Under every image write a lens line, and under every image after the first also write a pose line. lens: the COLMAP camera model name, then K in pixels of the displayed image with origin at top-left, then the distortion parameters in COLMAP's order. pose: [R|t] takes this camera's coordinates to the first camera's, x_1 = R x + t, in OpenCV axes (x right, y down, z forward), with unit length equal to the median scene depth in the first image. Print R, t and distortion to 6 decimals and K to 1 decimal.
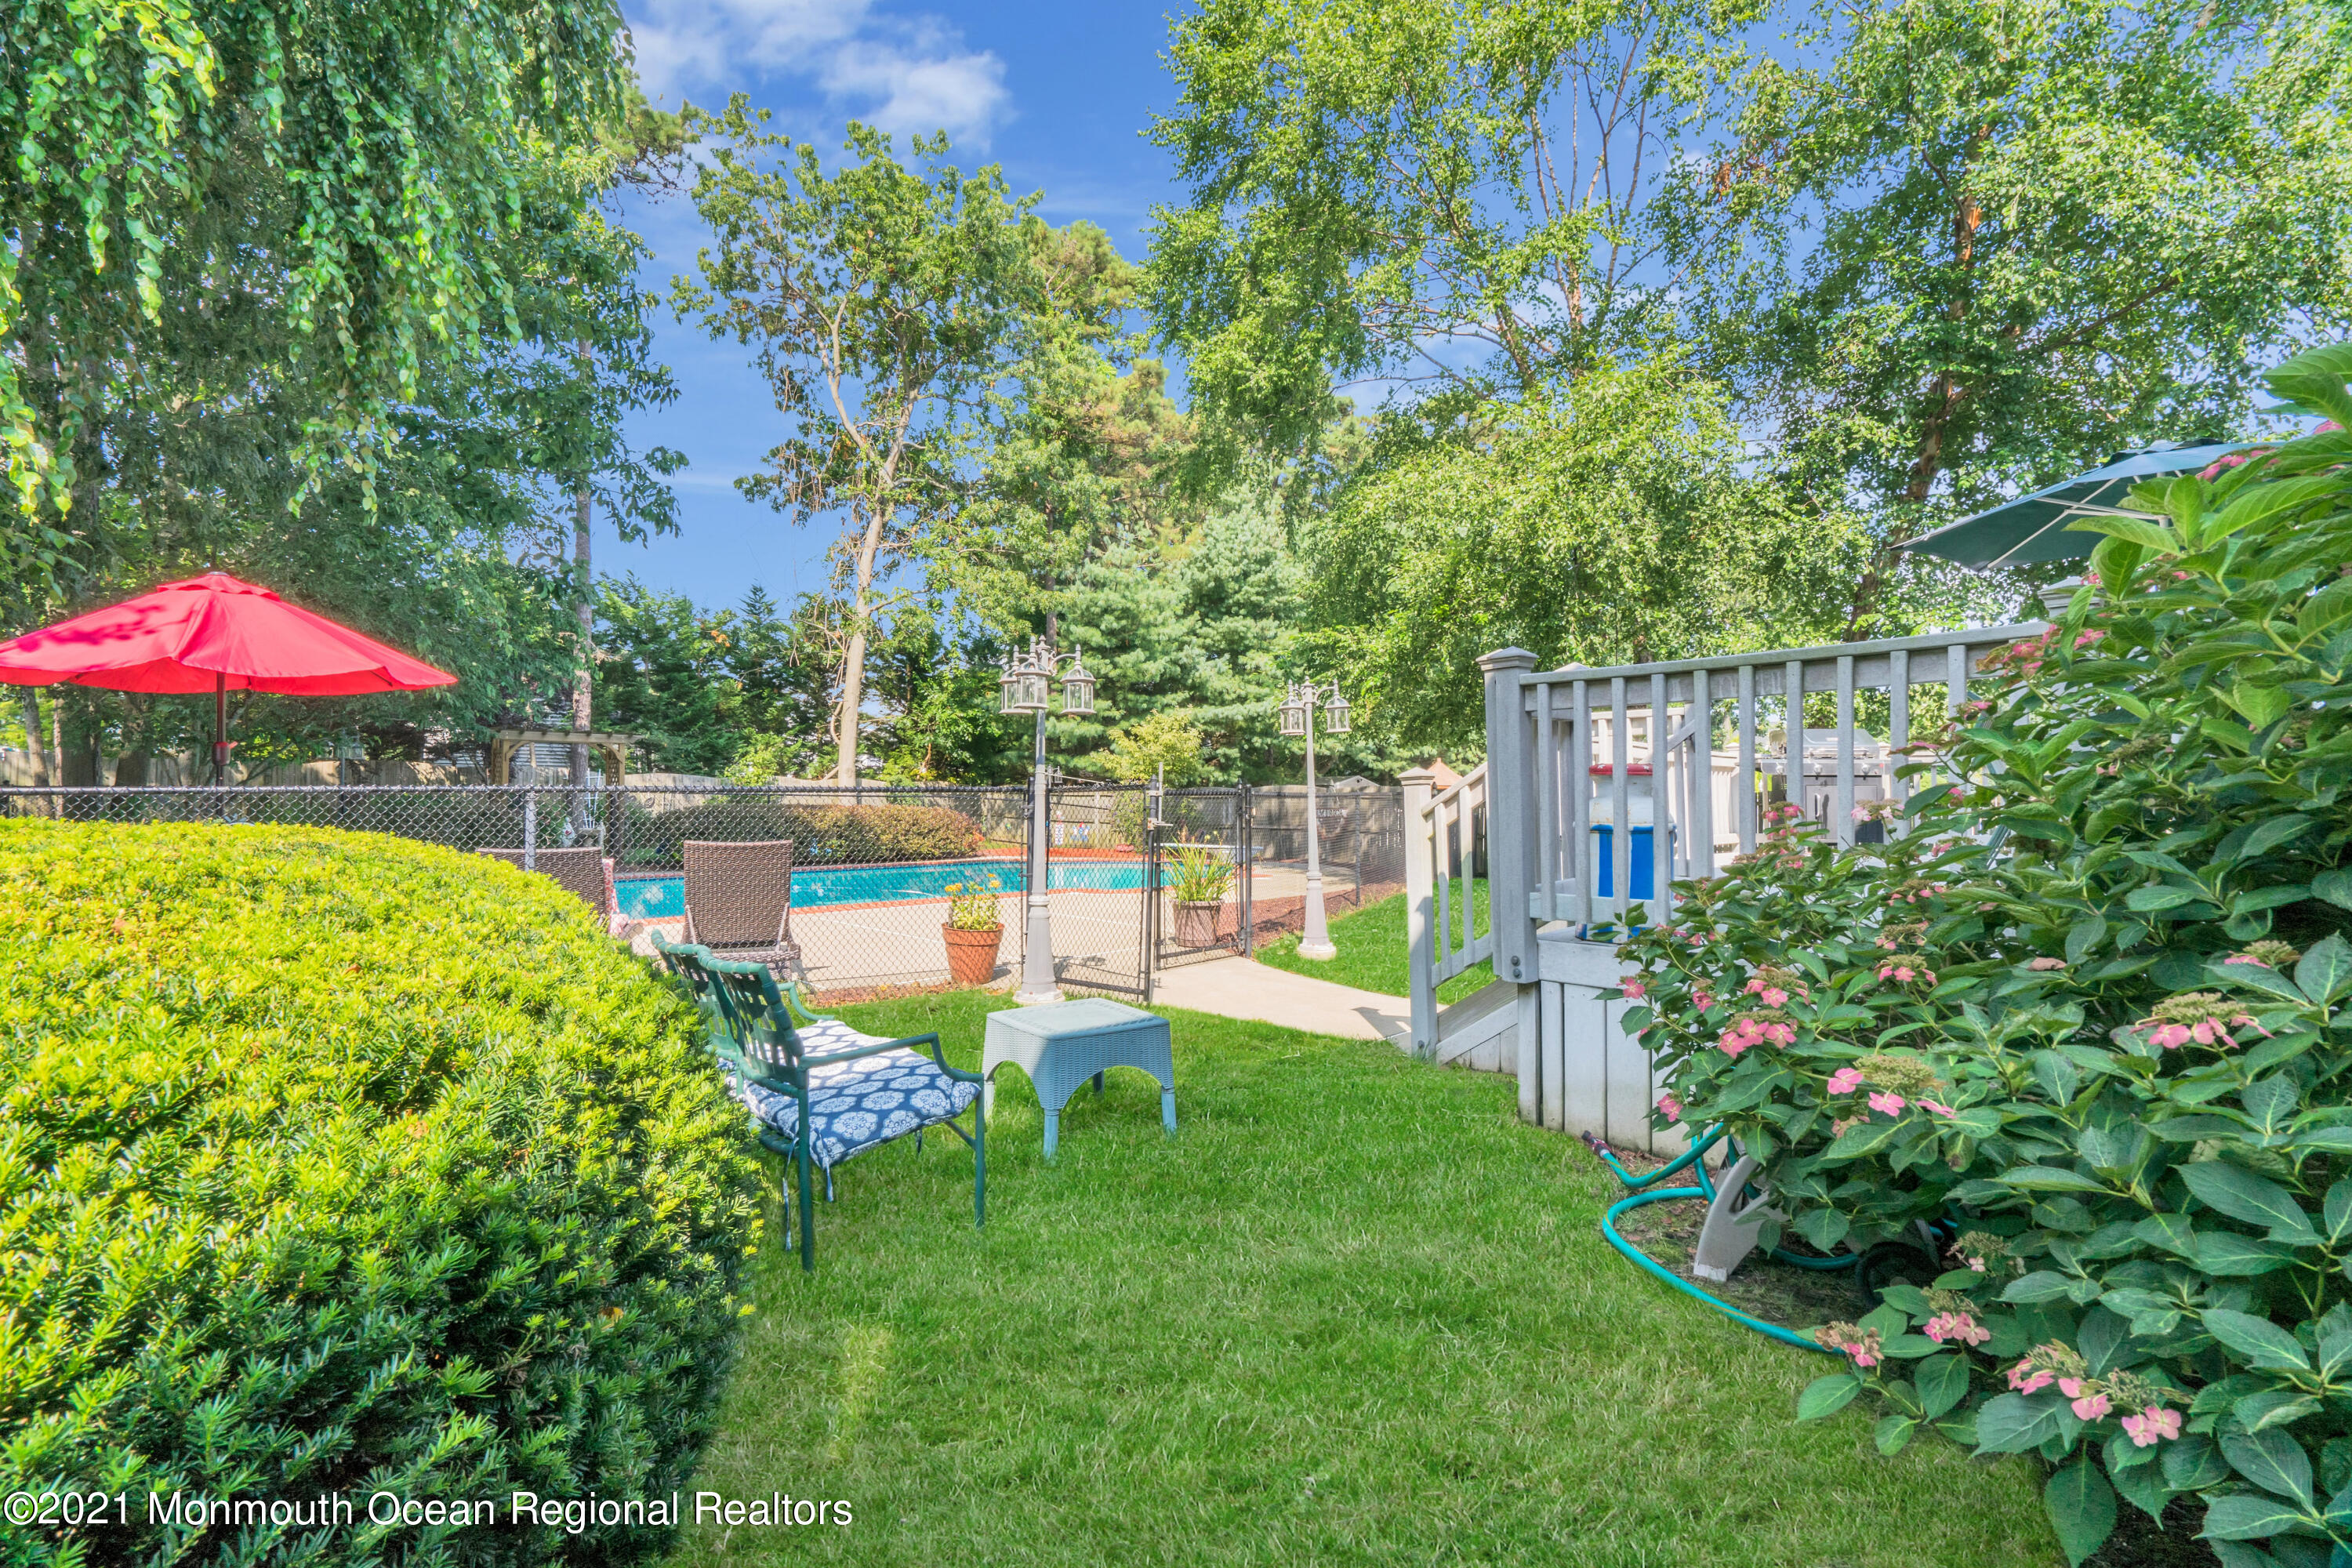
lens RADIAL K [[1053.8, 0, 1163.6], [0, 1053.8, 791.8], [0, 0, 1]] dist [-0.003851, 0.001142]
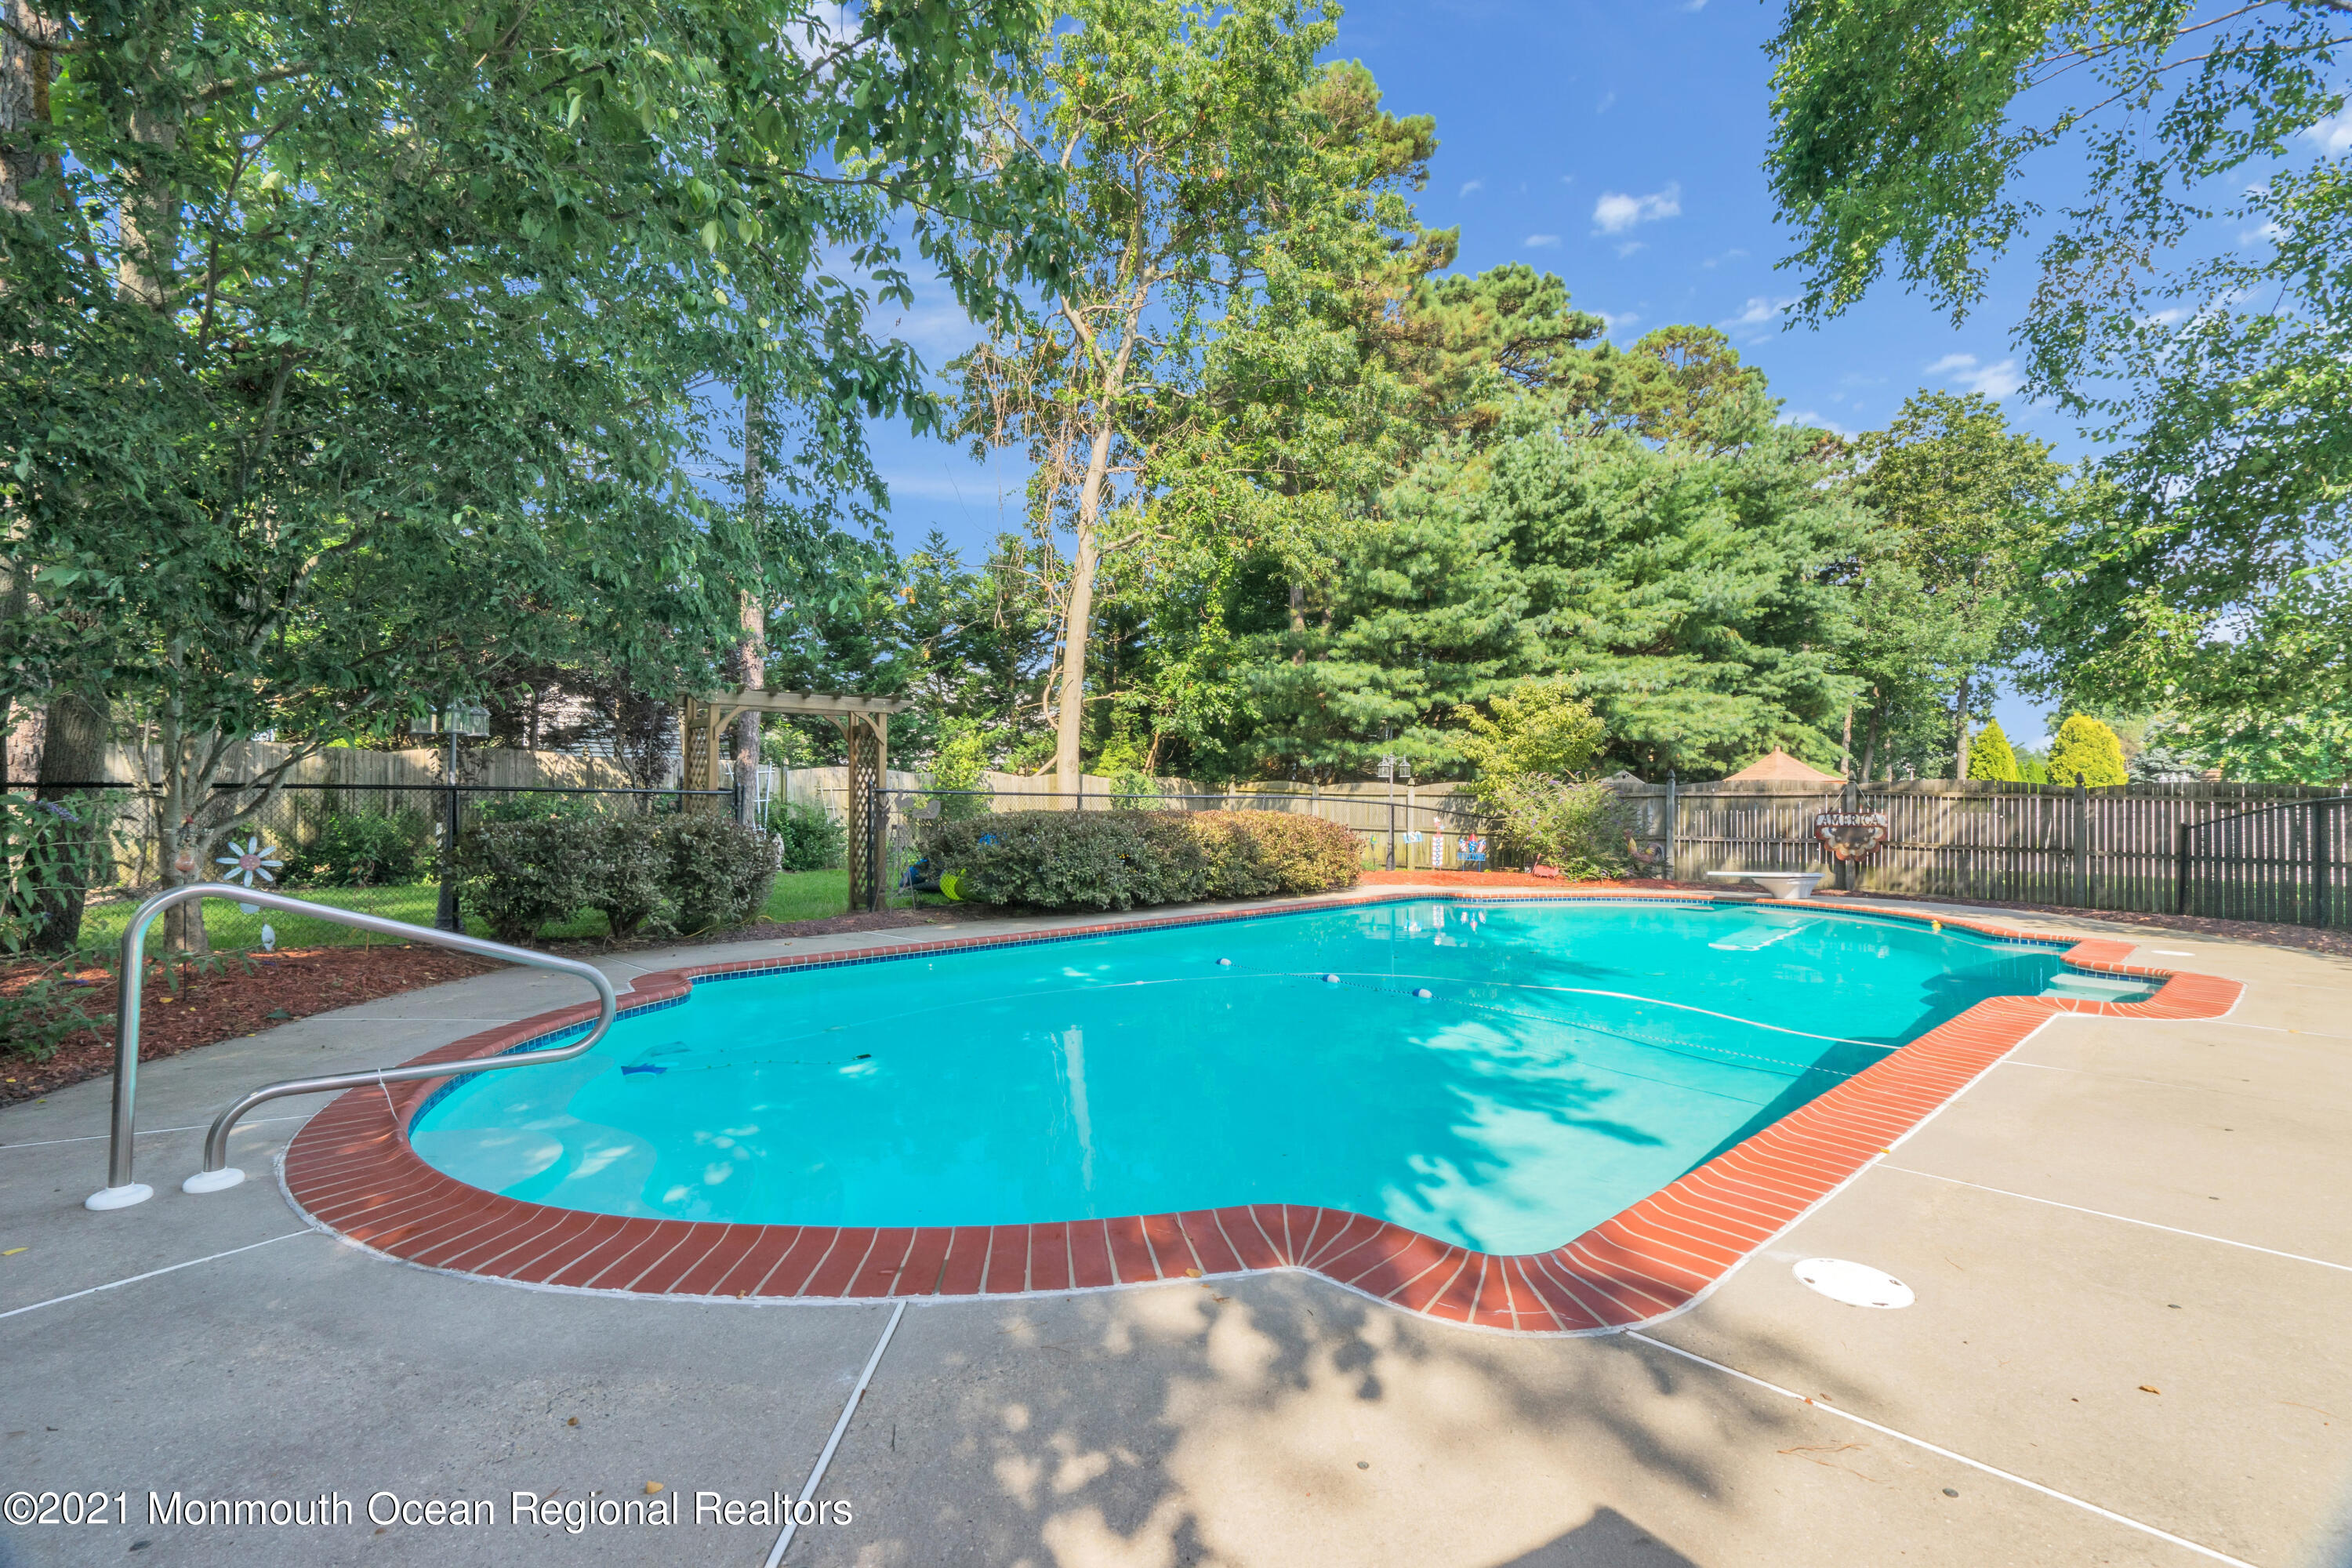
lens RADIAL K [[1053.8, 0, 1170.0], [0, 1053.8, 786.3], [0, 0, 1]] dist [-0.003851, 0.001142]
pose [[0.999446, -0.004567, -0.032977, -0.199407], [0.004393, 0.999976, -0.005341, 0.000427], [0.033001, 0.005194, 0.999442, 0.234498]]
